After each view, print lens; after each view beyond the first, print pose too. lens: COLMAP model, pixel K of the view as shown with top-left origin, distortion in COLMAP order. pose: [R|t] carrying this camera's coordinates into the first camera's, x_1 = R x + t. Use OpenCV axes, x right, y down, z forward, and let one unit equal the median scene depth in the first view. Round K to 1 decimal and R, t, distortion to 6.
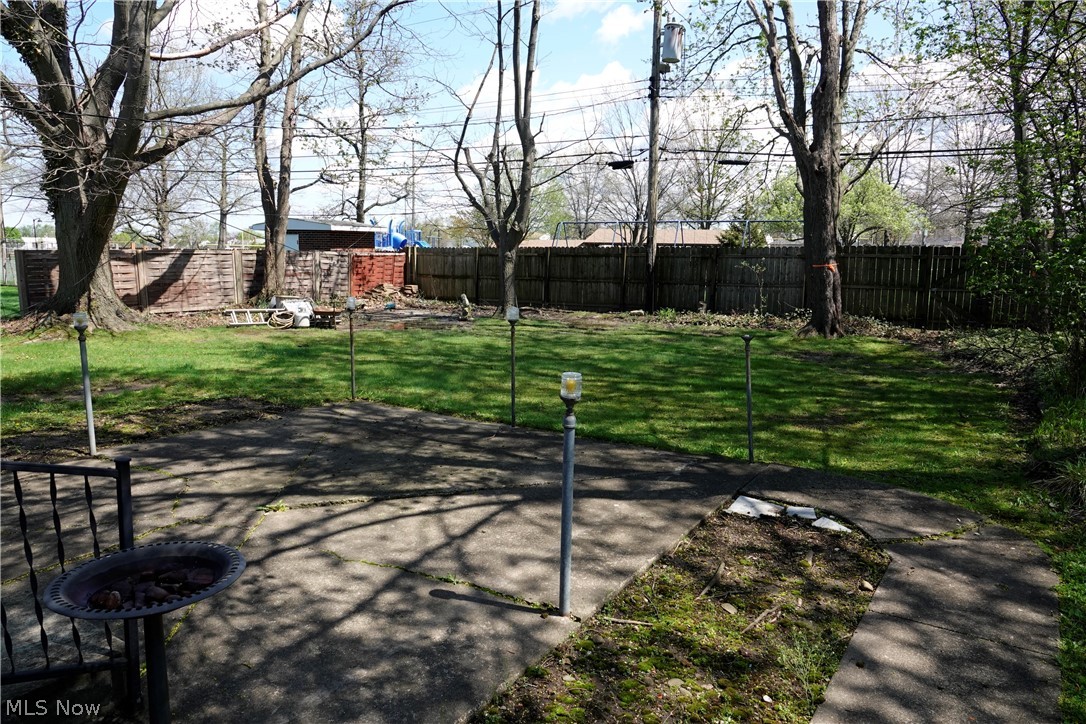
lens RADIAL K [[723.3, 0, 567.5], [0, 723.3, 364.3], [0, 0, 1]] dist [0.003379, 0.001394]
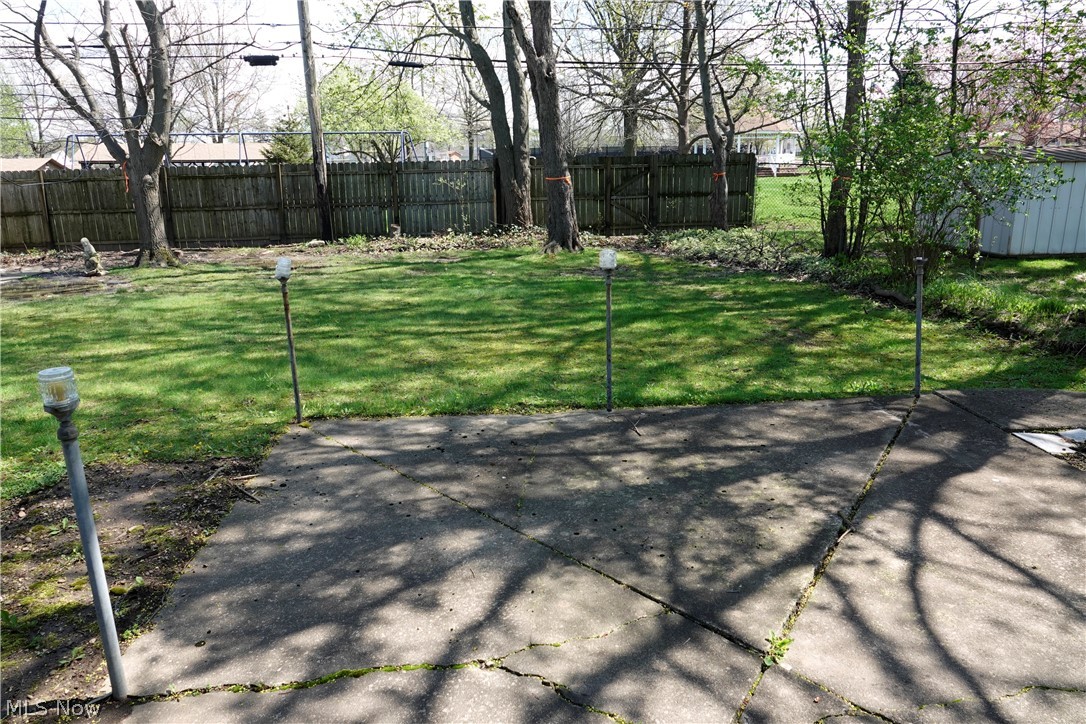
lens RADIAL K [[728.7, 0, 543.0], [0, 728.7, 362.0], [0, 0, 1]] dist [-0.007489, 0.000870]
pose [[0.812817, -0.175504, 0.555453, -0.754328], [0.114317, 0.983051, 0.143326, -0.108538], [-0.571193, -0.053000, 0.819103, 0.591615]]
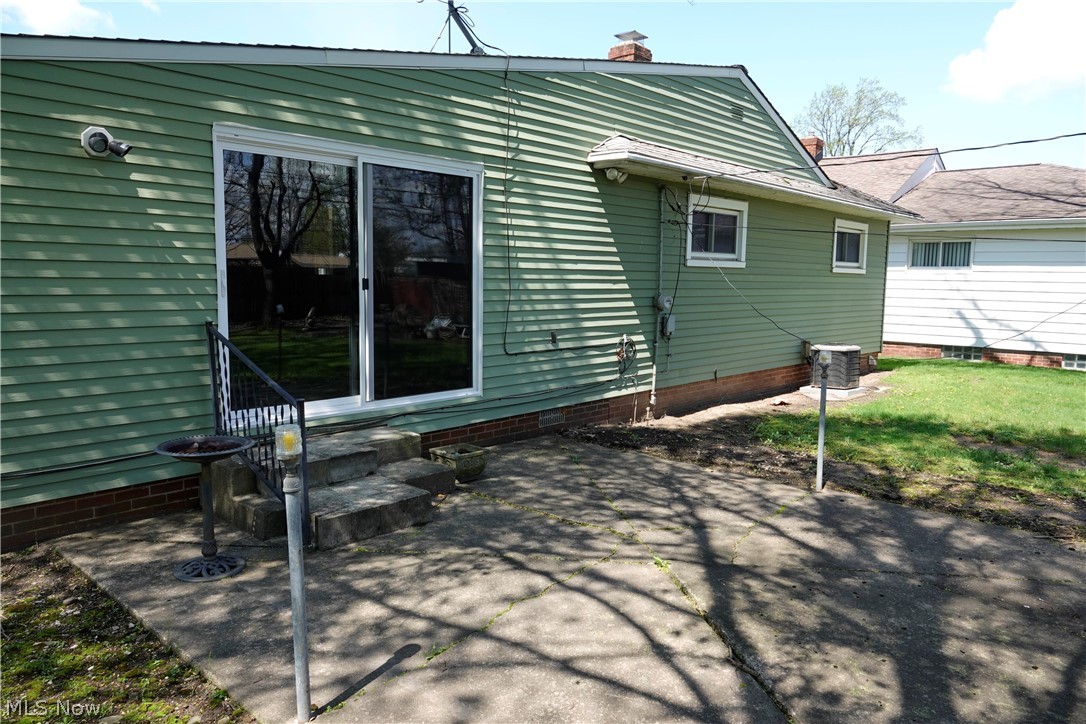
lens RADIAL K [[753.0, 0, 543.0], [0, 753.0, 362.0], [0, 0, 1]] dist [-0.002307, 0.003023]
pose [[-0.181324, 0.093813, -0.978938, 0.486818], [-0.171794, 0.977112, 0.125458, -0.132691], [0.968302, 0.190925, -0.161058, 0.874484]]
